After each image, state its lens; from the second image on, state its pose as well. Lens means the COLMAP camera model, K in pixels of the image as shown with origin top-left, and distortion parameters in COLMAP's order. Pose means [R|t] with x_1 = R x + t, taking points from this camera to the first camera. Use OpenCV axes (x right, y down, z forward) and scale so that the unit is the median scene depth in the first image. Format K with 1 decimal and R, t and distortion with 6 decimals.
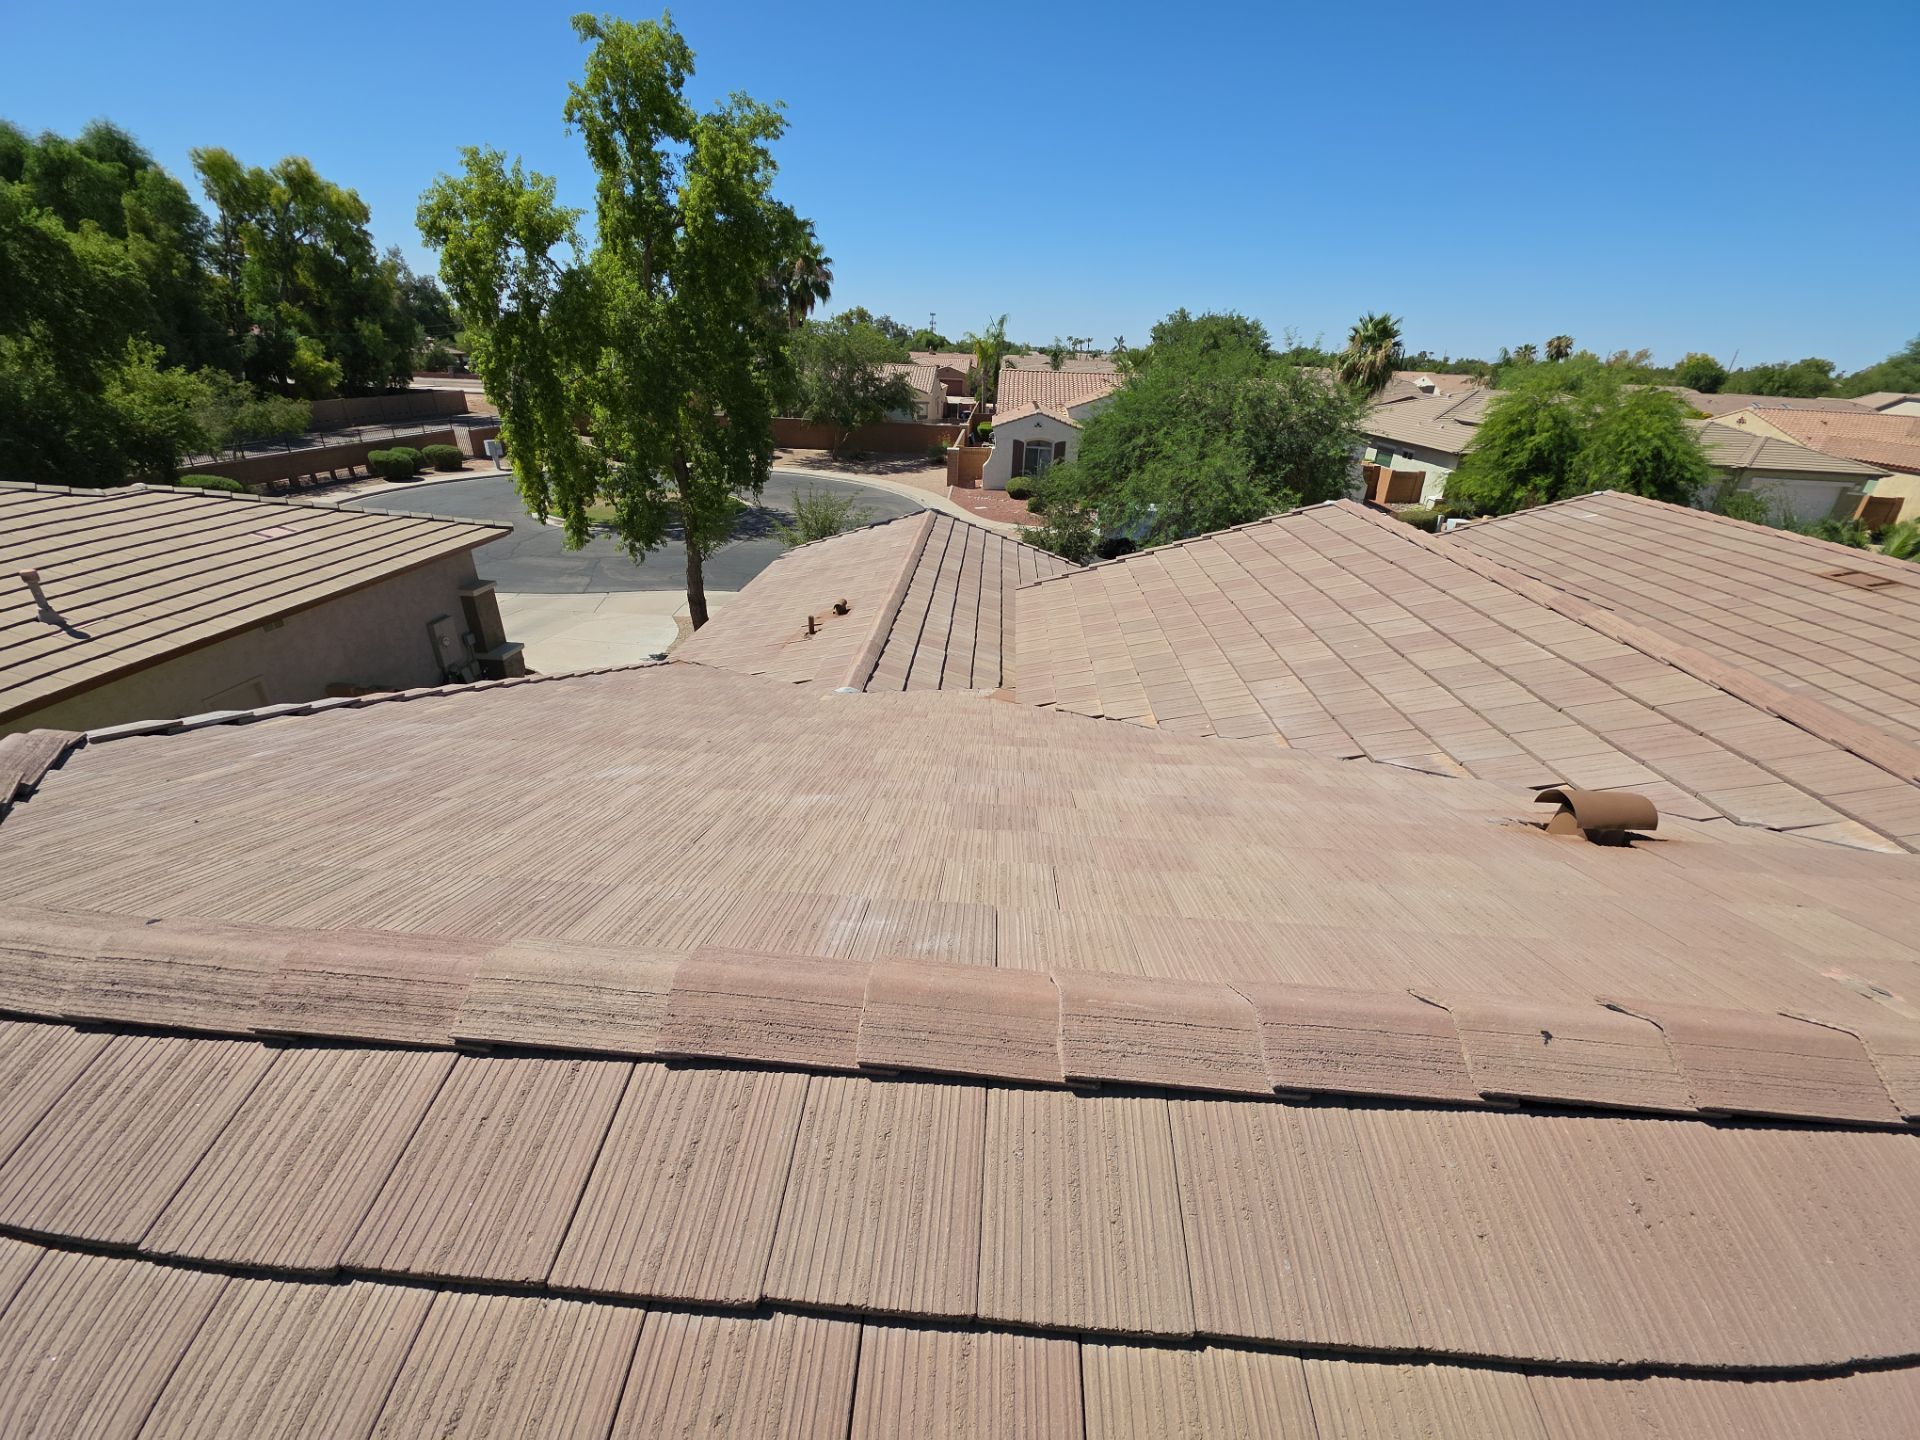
lens RADIAL K [[779.2, 0, 969.8], [0, 779.2, 709.3], [0, 0, 1]] dist [0.001888, 0.000064]
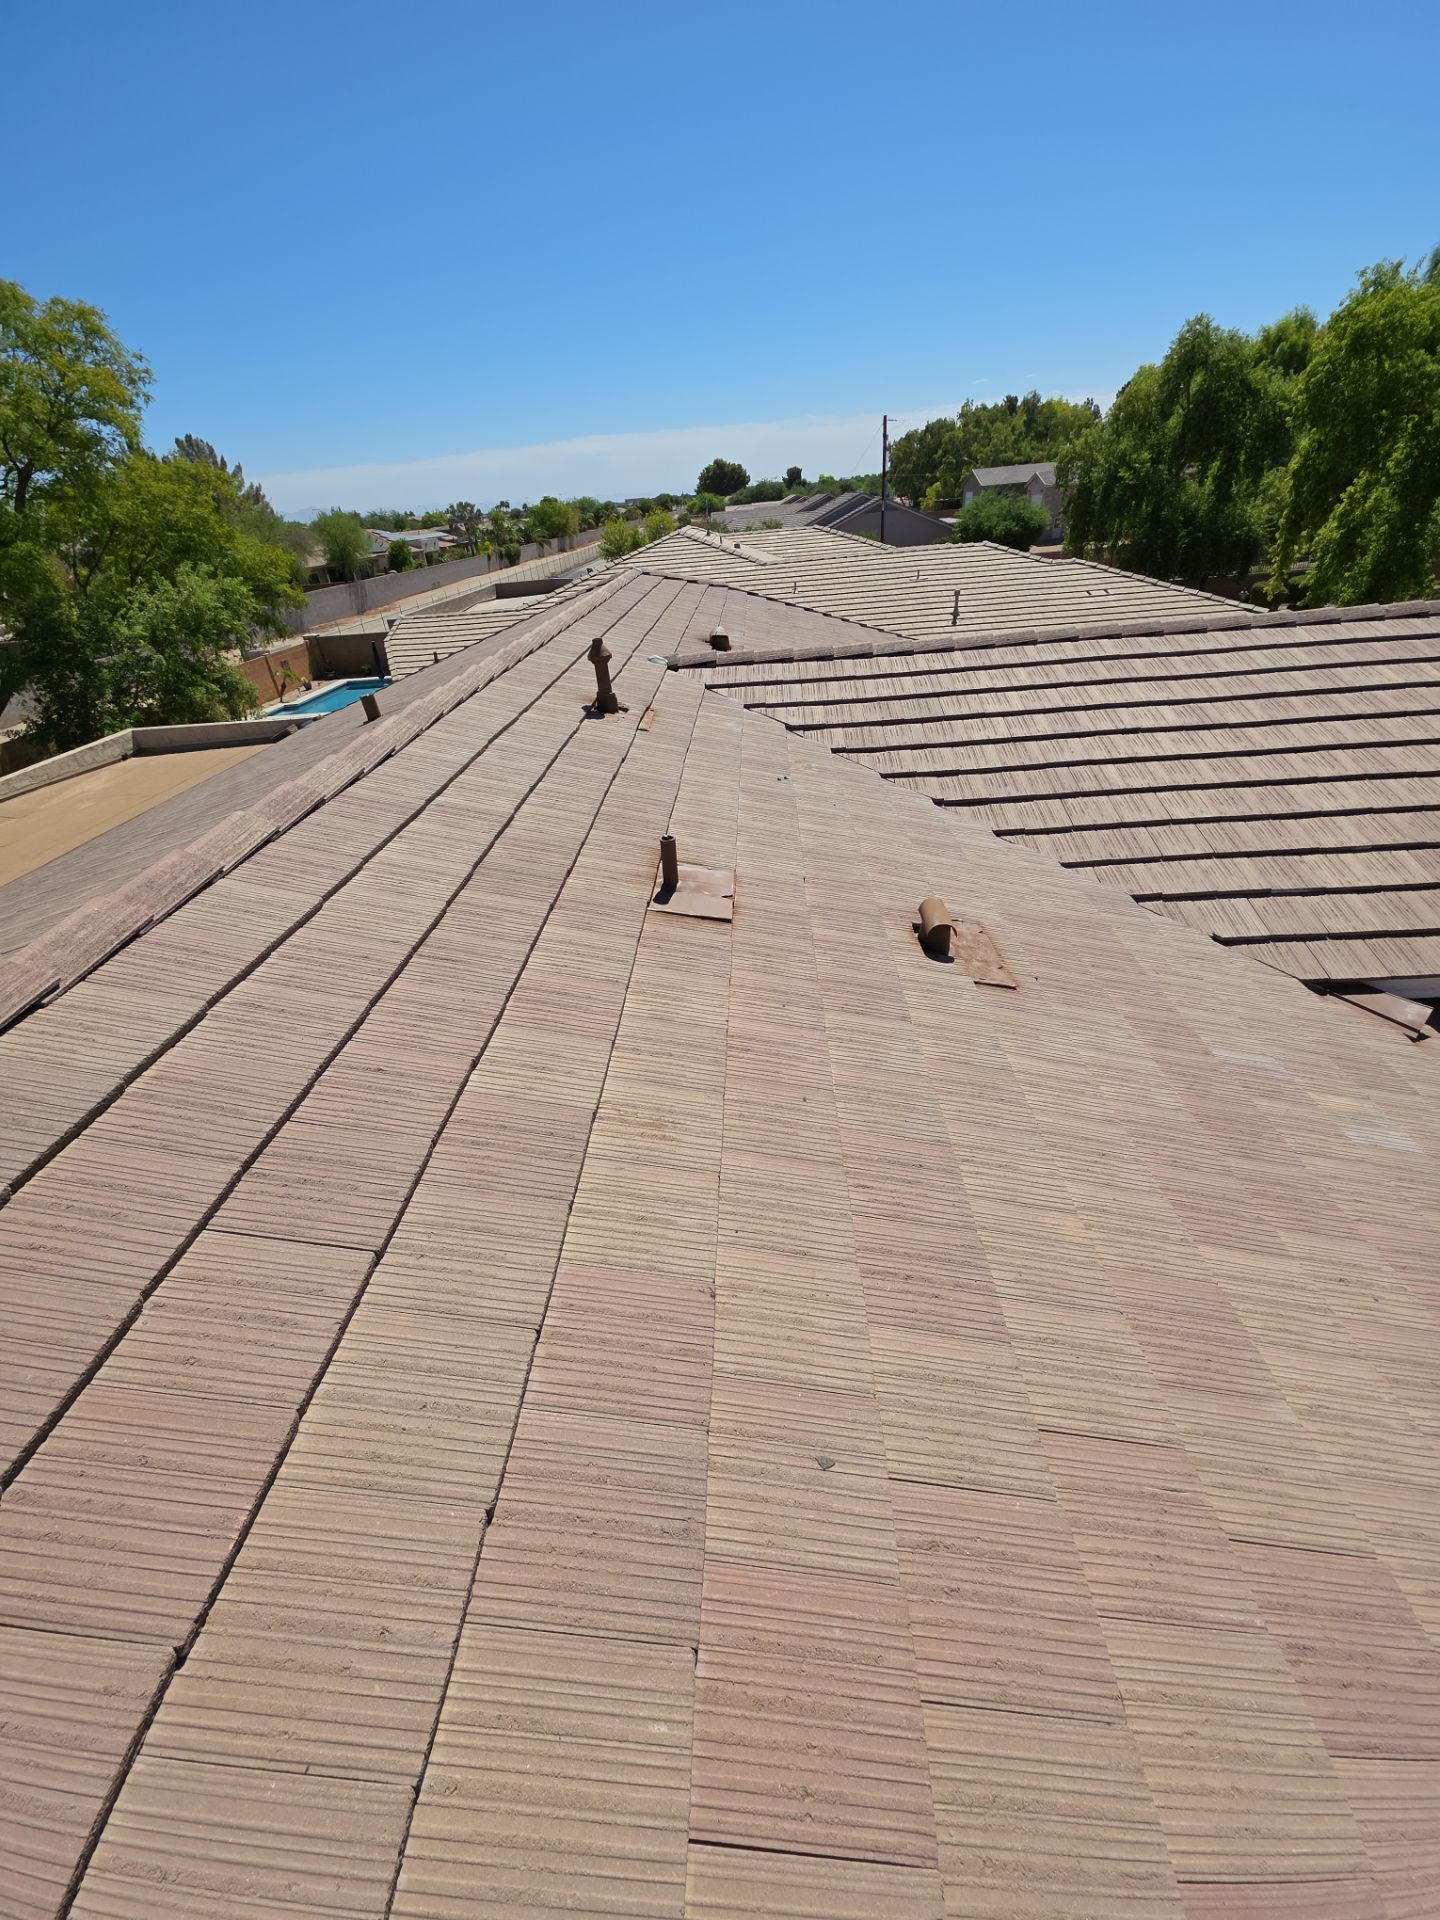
lens RADIAL K [[758.5, 0, 722.8], [0, 758.5, 964.4], [0, 0, 1]] dist [0.014148, -0.008390]
pose [[0.008353, 0.491209, -0.871001, 0.315822], [-0.349077, 0.817667, 0.457783, -0.015904], [0.937057, 0.300222, 0.178300, 0.077201]]
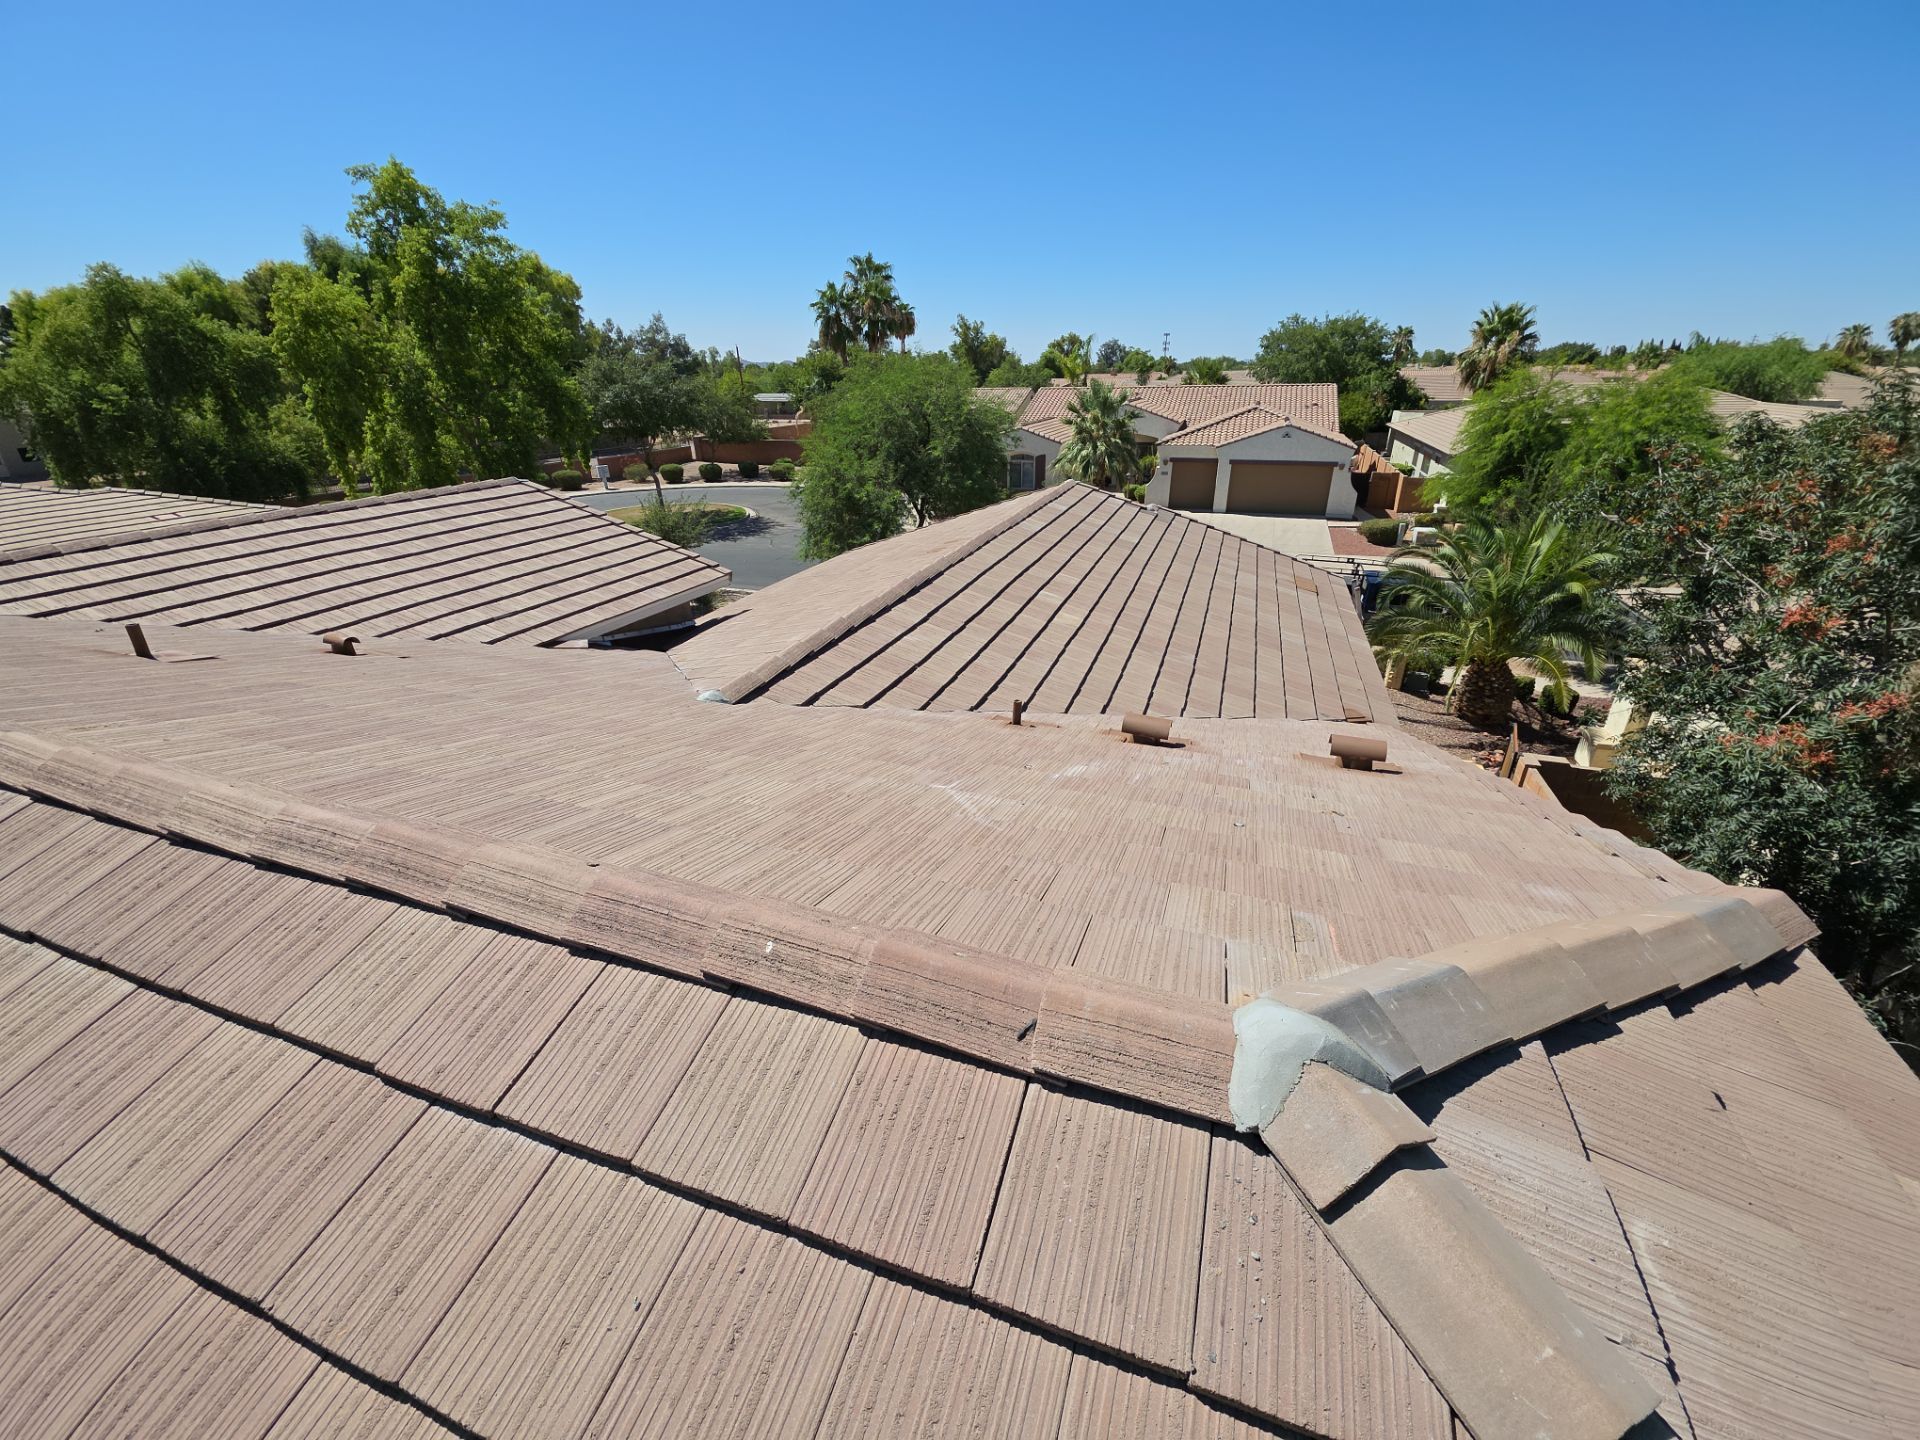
lens RADIAL K [[758.5, 0, 961.0], [0, 758.5, 713.6], [0, 0, 1]] dist [0.014148, -0.008390]
pose [[0.953334, 0.075397, -0.292351, 0.412410], [-0.079528, 0.996830, -0.002255, 0.019363], [0.291254, 0.025400, 0.956308, -0.003779]]
